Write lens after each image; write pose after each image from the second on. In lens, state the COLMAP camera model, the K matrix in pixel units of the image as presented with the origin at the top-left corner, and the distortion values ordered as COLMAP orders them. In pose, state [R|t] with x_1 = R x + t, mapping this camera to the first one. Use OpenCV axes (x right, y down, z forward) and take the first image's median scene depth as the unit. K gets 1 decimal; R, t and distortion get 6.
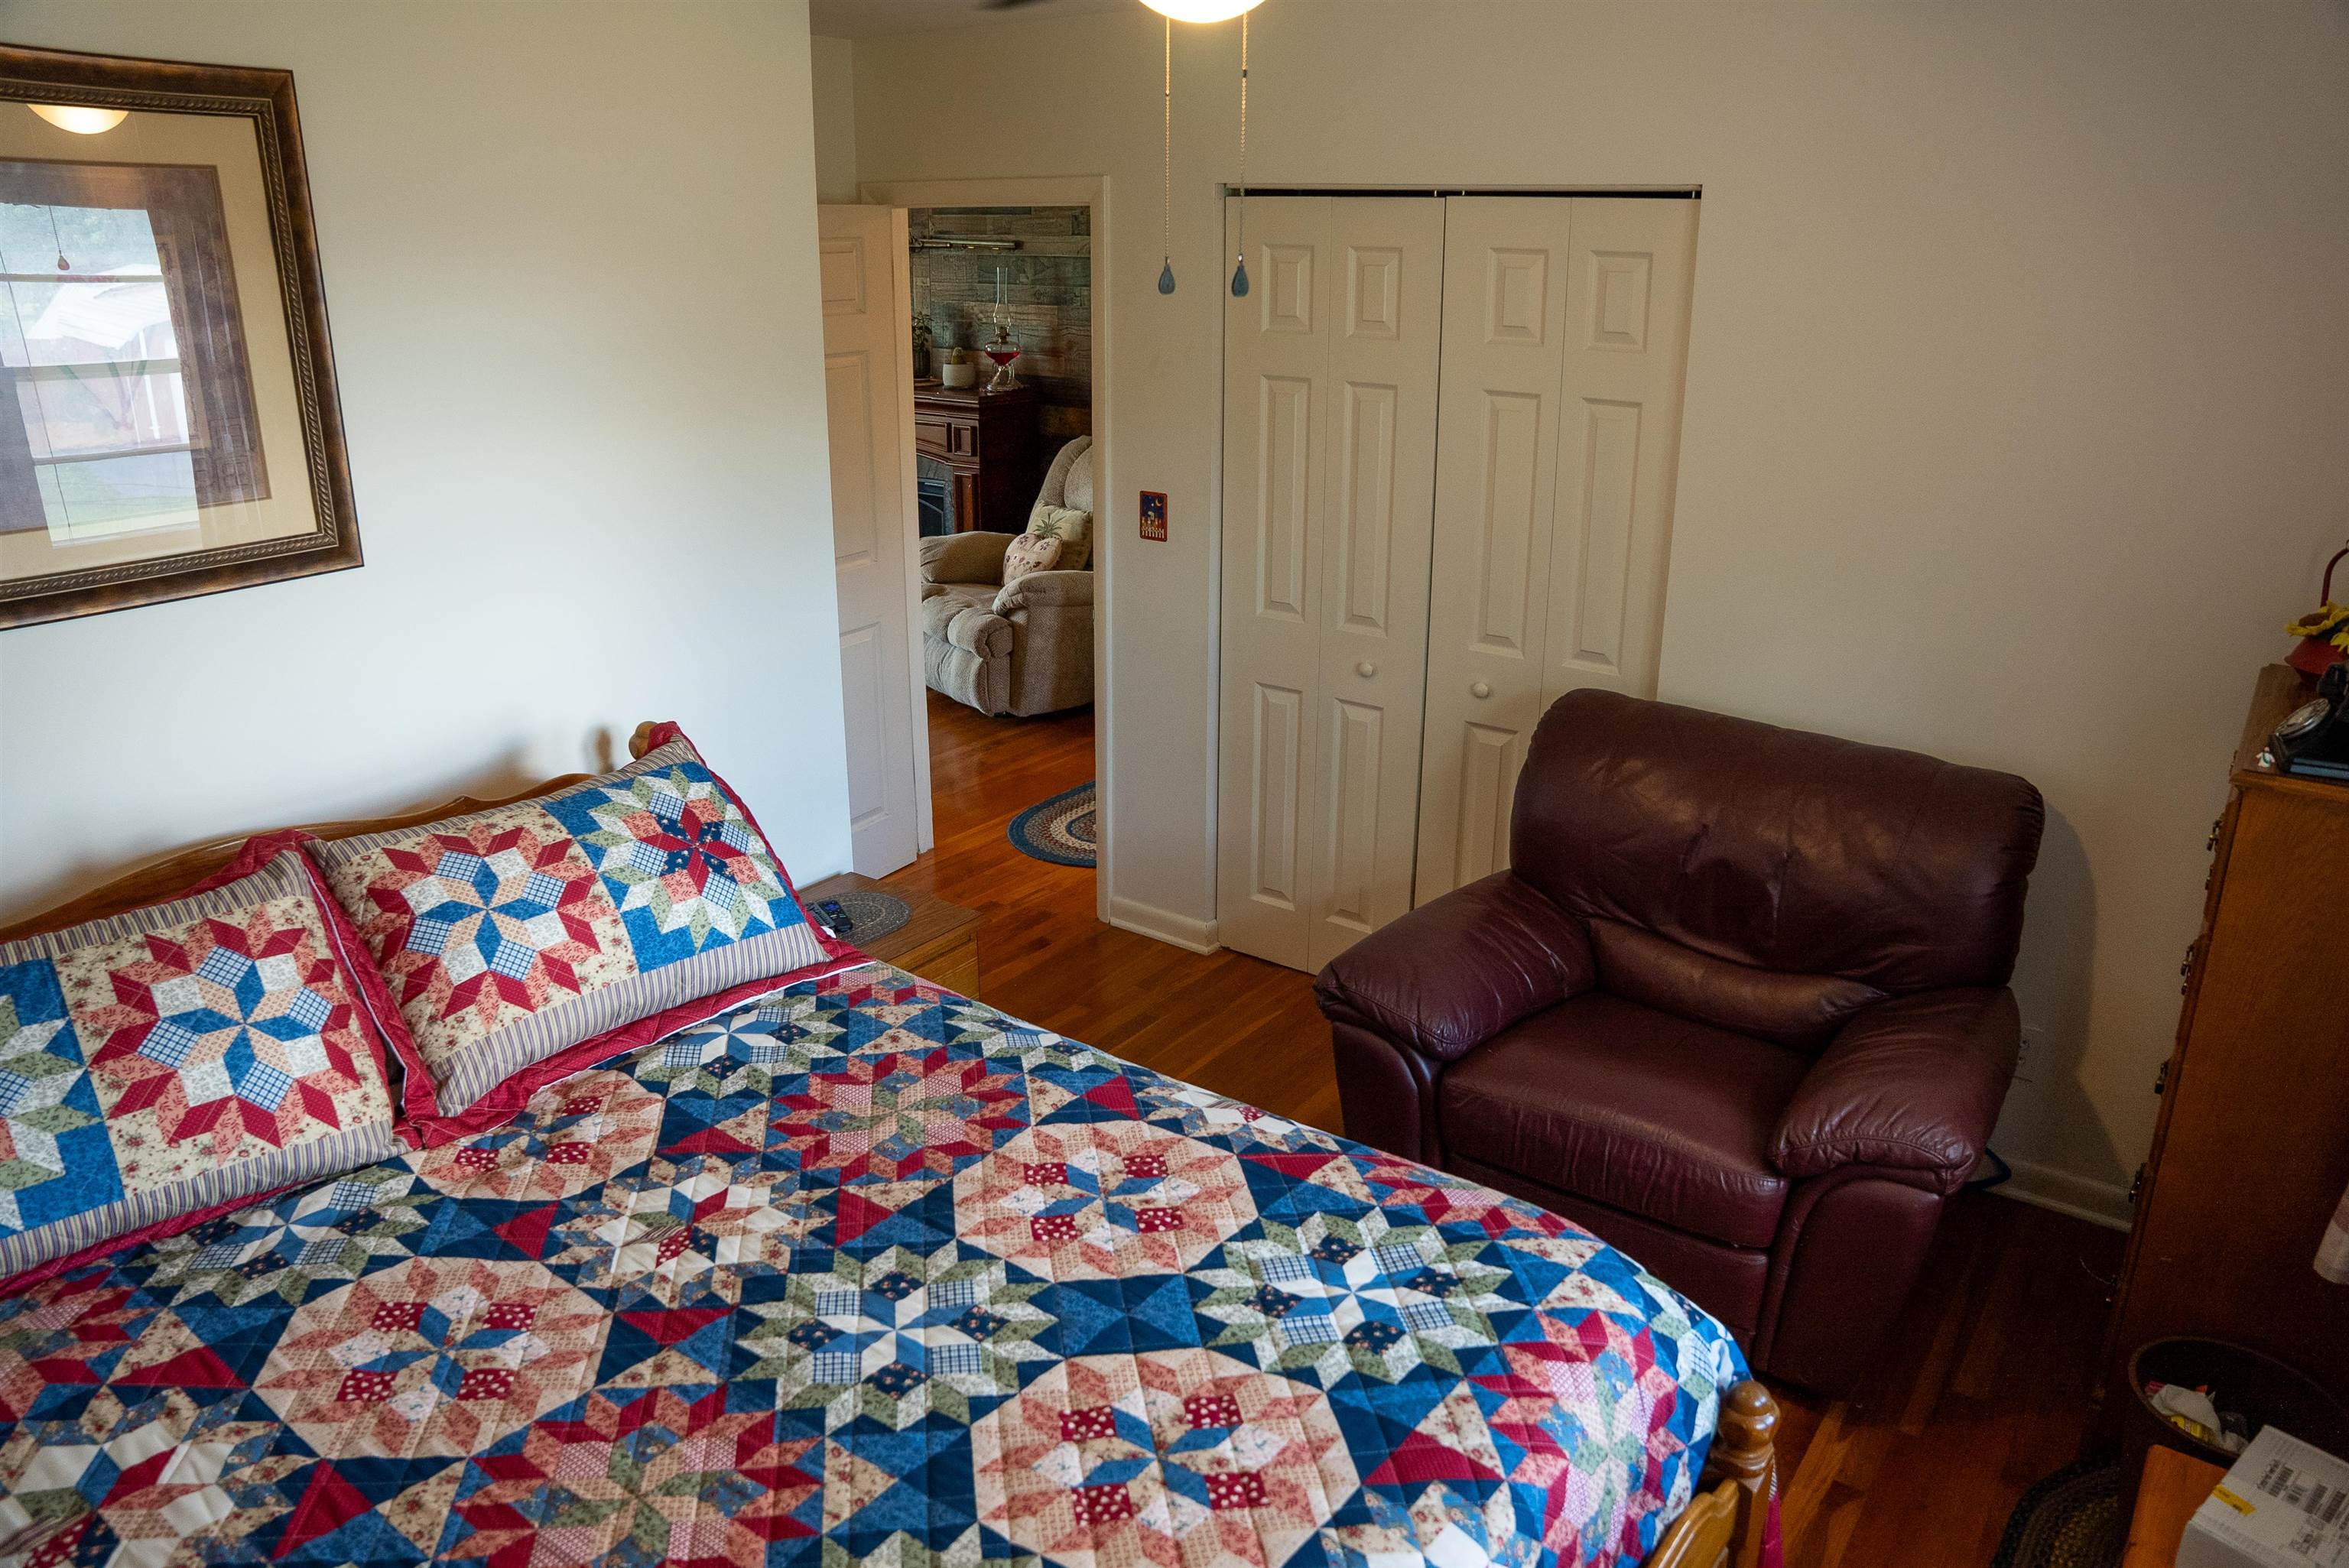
lens RADIAL K [[1633.1, 0, 1174.5], [0, 1633.1, 784.0], [0, 0, 1]] dist [-0.169236, 0.126341]
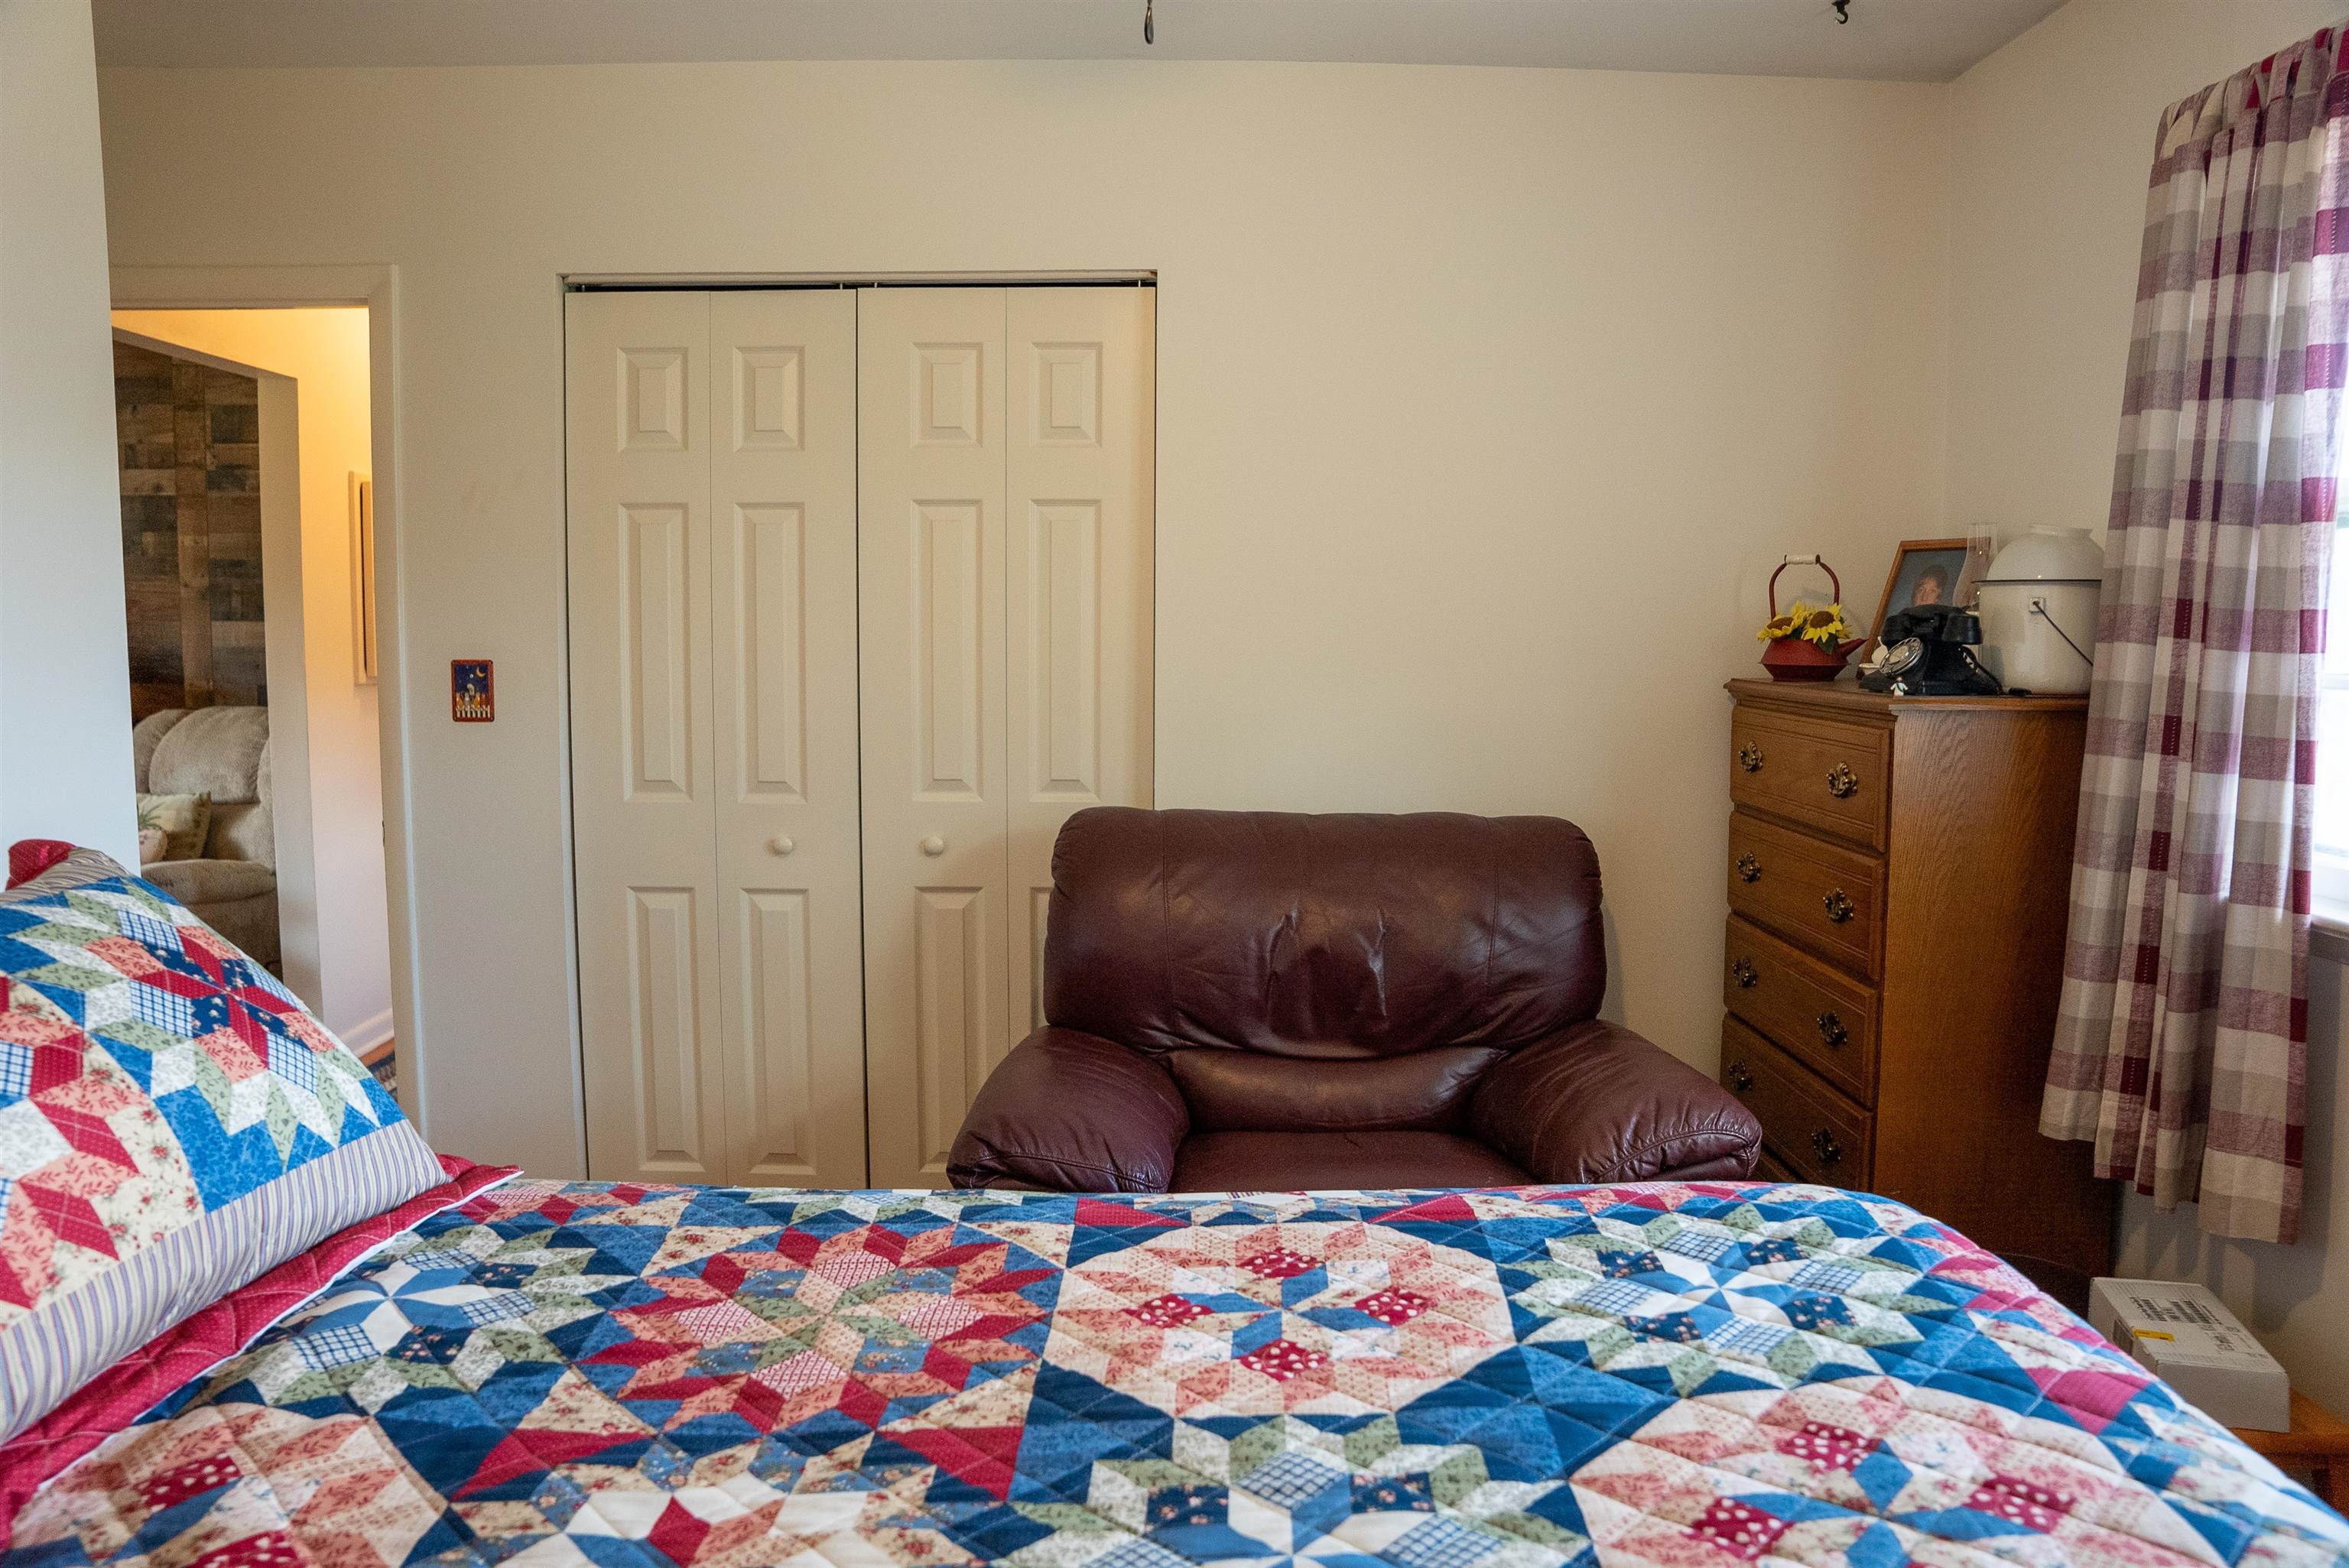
lens RADIAL K [[1633.1, 0, 1174.5], [0, 1633.1, 784.0], [0, 0, 1]] dist [-0.169236, 0.126341]
pose [[0.795391, -0.059152, 0.603203, -0.383572], [0.196391, 0.966685, -0.164167, 0.129671], [-0.573396, 0.249041, 0.780510, 0.412388]]
